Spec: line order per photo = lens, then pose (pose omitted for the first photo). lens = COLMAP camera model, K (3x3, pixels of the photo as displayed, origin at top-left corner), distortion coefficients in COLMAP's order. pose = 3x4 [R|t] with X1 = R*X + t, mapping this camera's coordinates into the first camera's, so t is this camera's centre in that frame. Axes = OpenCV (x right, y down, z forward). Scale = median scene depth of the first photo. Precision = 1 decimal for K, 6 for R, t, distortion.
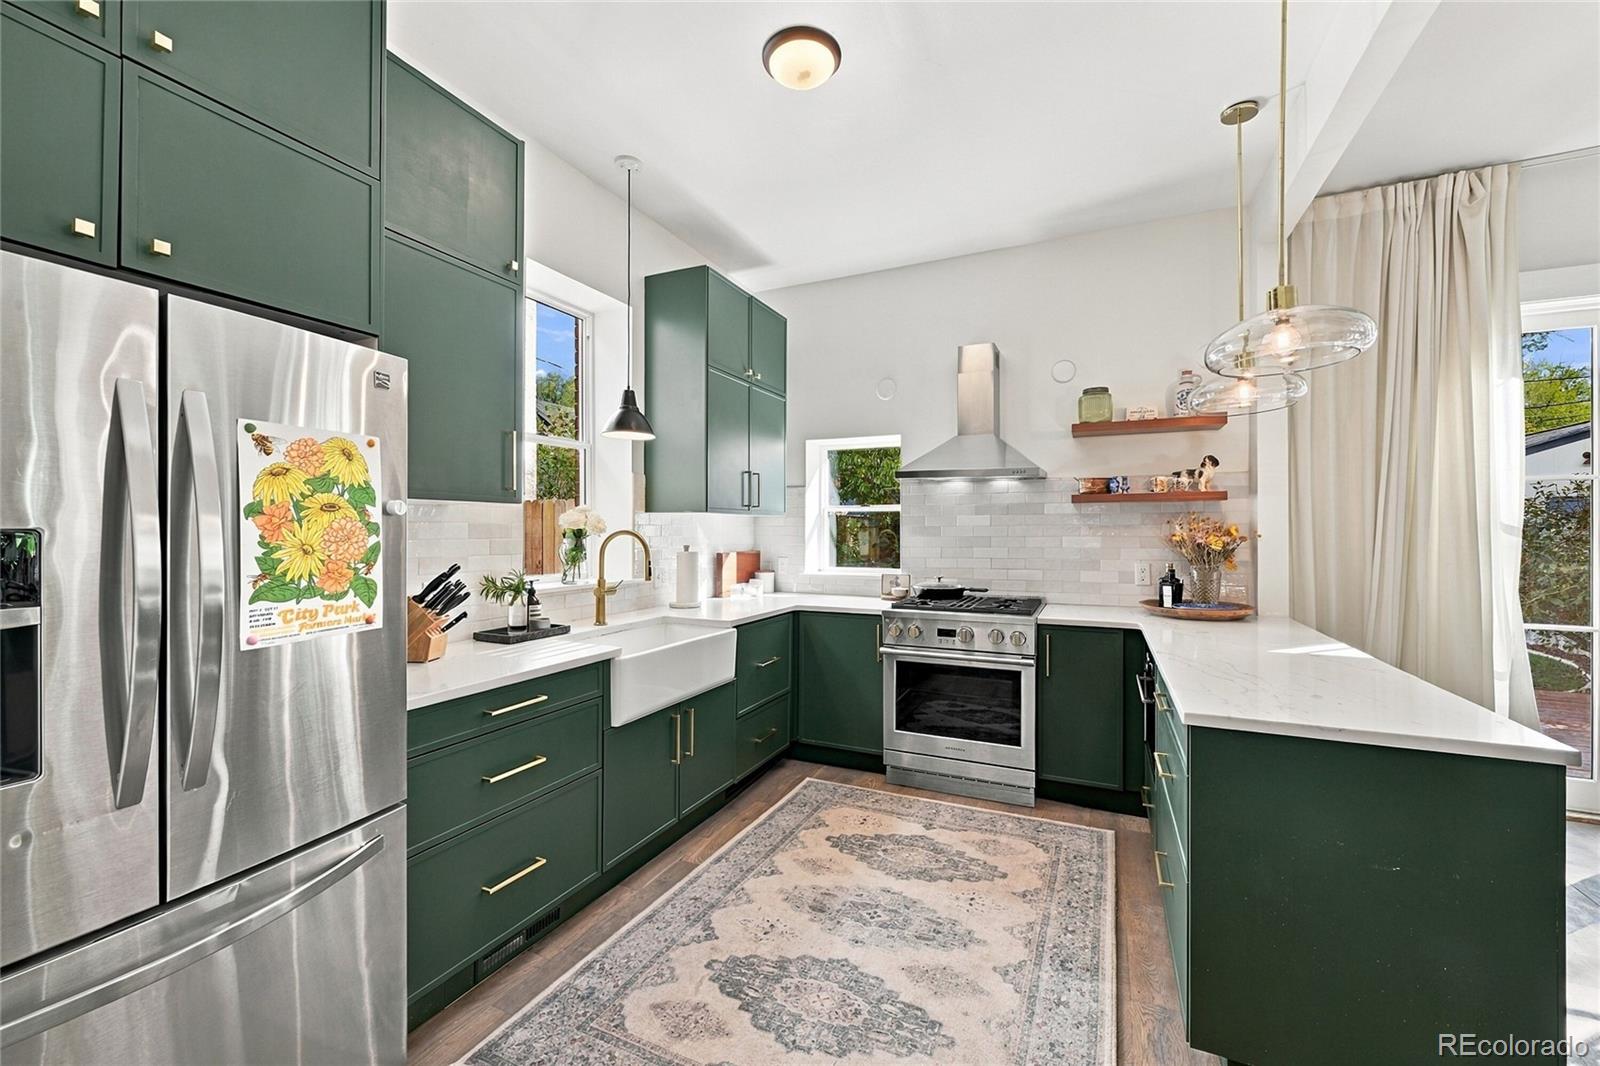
lens RADIAL K [[646.5, 0, 796.6], [0, 646.5, 534.5], [0, 0, 1]] dist [0.000723, 0.000450]
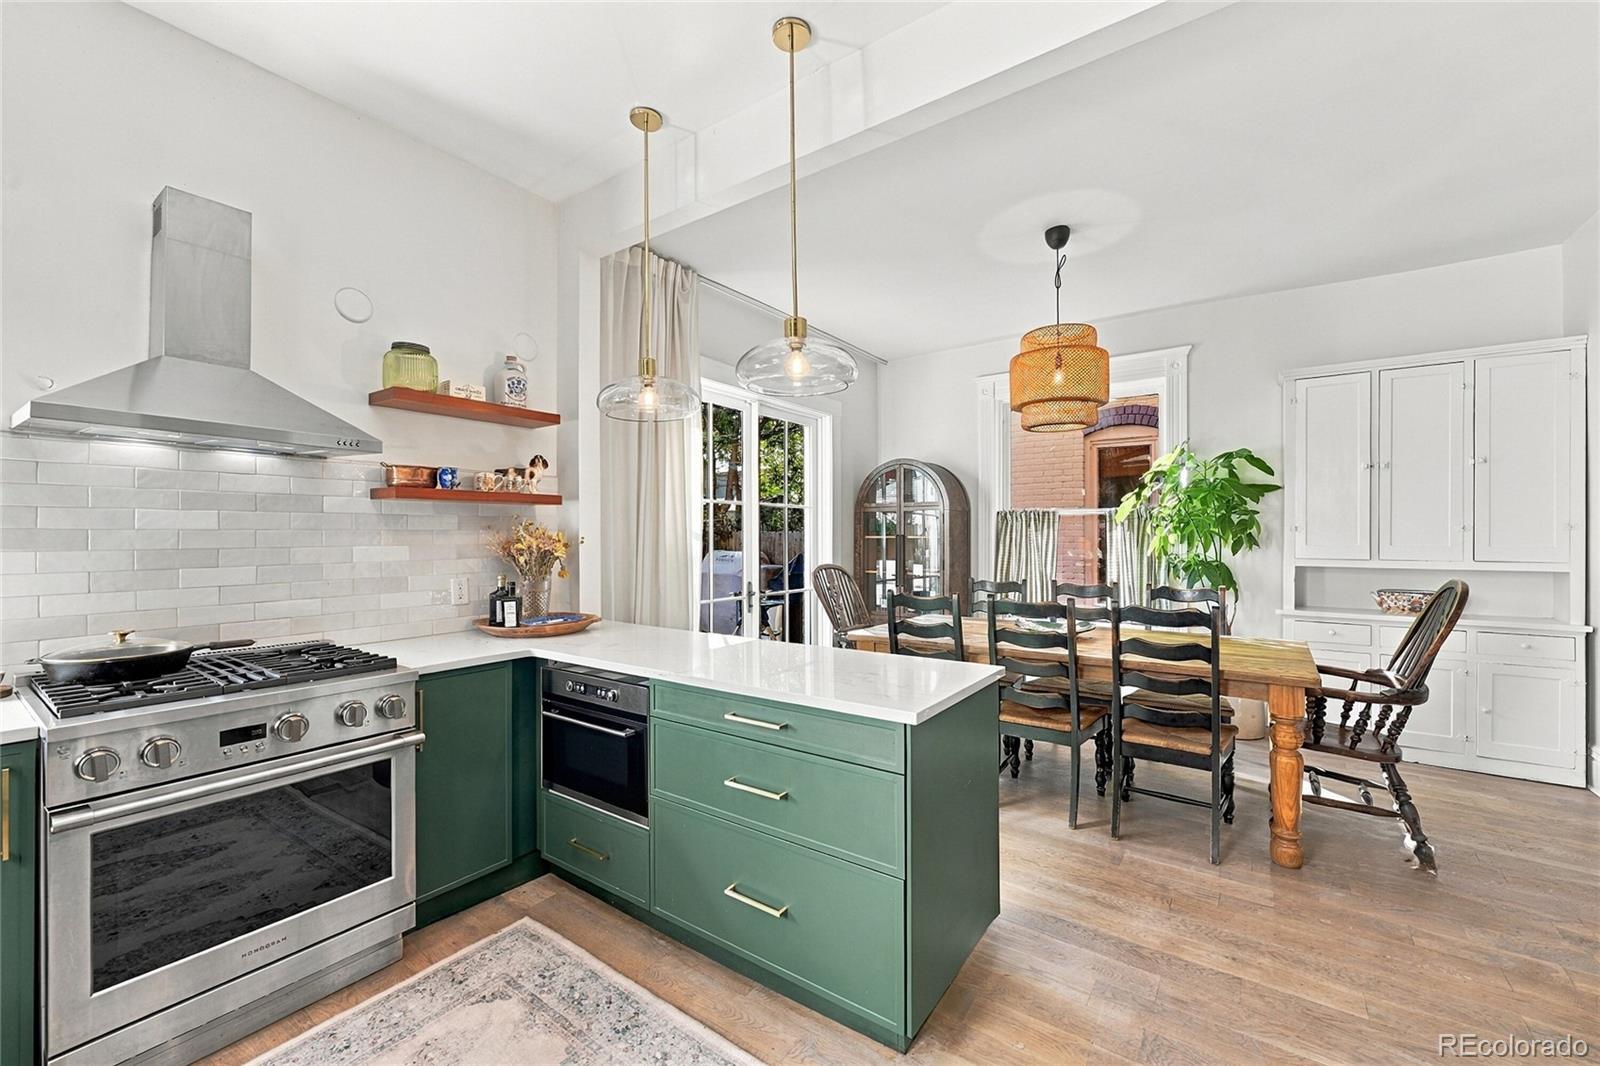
lens RADIAL K [[646.5, 0, 808.1], [0, 646.5, 535.7], [0, 0, 1]] dist [0.000723, 0.000450]
pose [[0.167293, -0.001550, 0.985906, -0.228702], [0.006623, 0.999978, 0.000448, -0.005987], [-0.985885, 0.006455, 0.167299, 0.517835]]
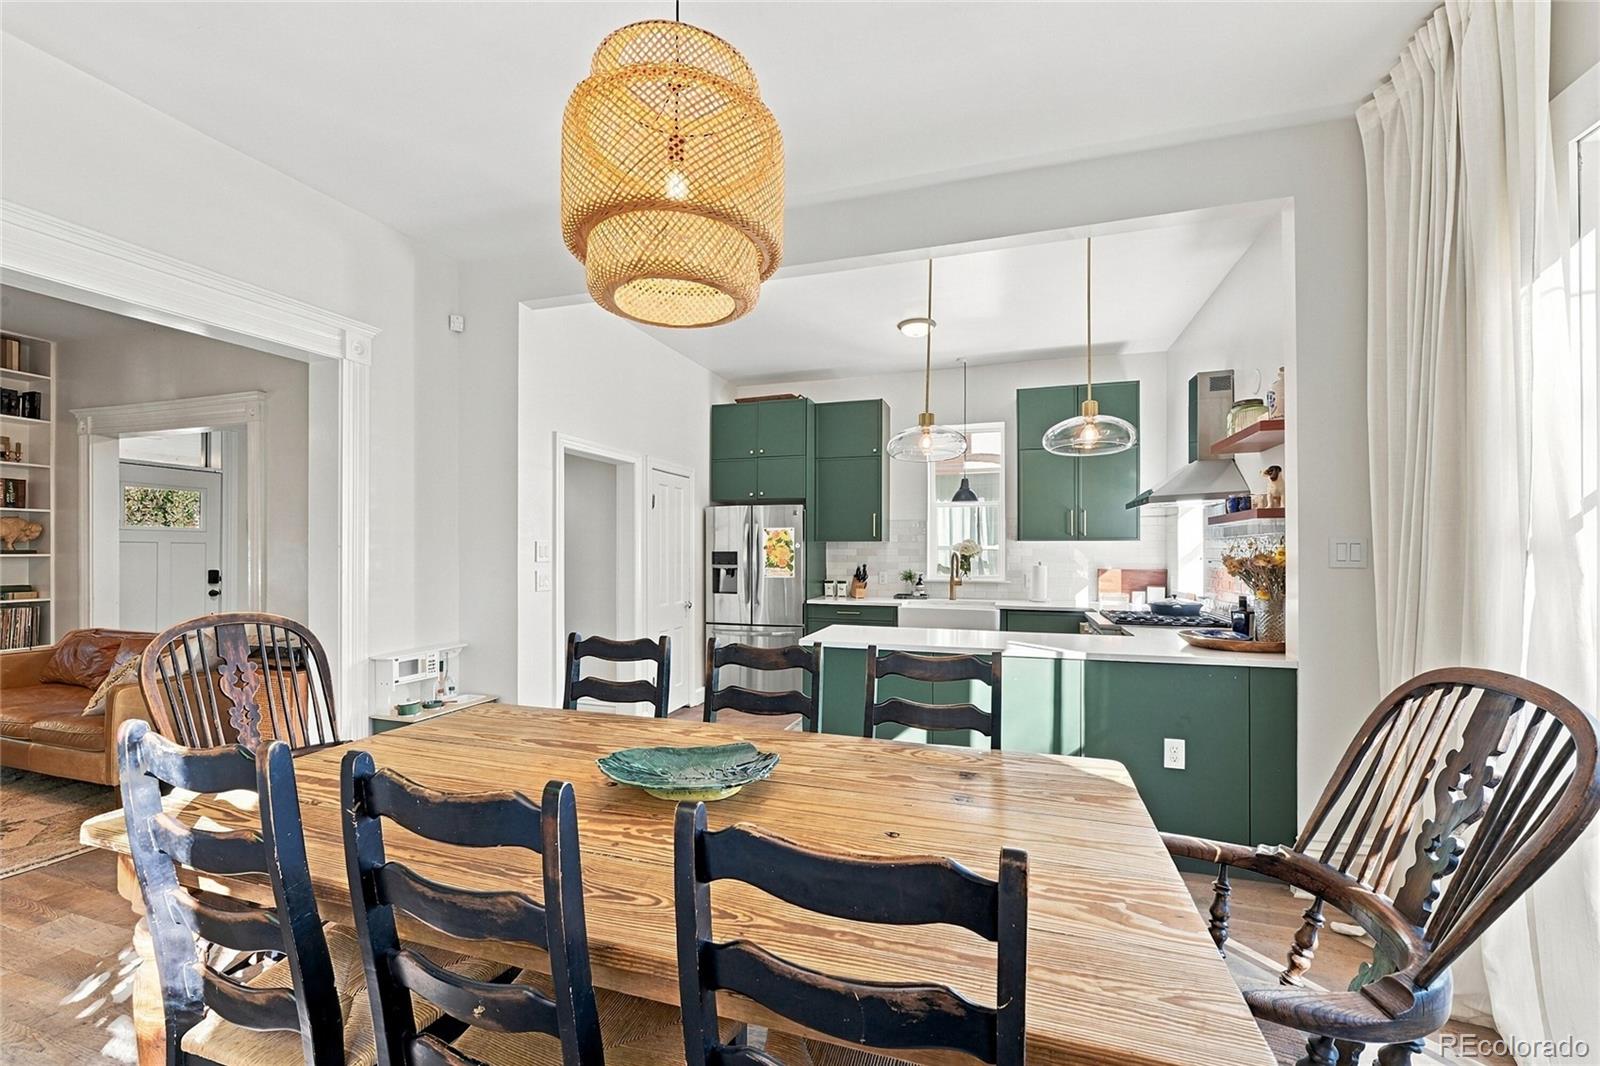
lens RADIAL K [[646.5, 0, 802.5], [0, 646.5, 545.1], [0, 0, 1]] dist [0.000723, 0.000450]
pose [[0.123601, 0.001123, -0.992331, 1.609844], [-0.007276, 0.999974, 0.000225, -0.024809], [0.992305, 0.007193, 0.123606, 0.292568]]
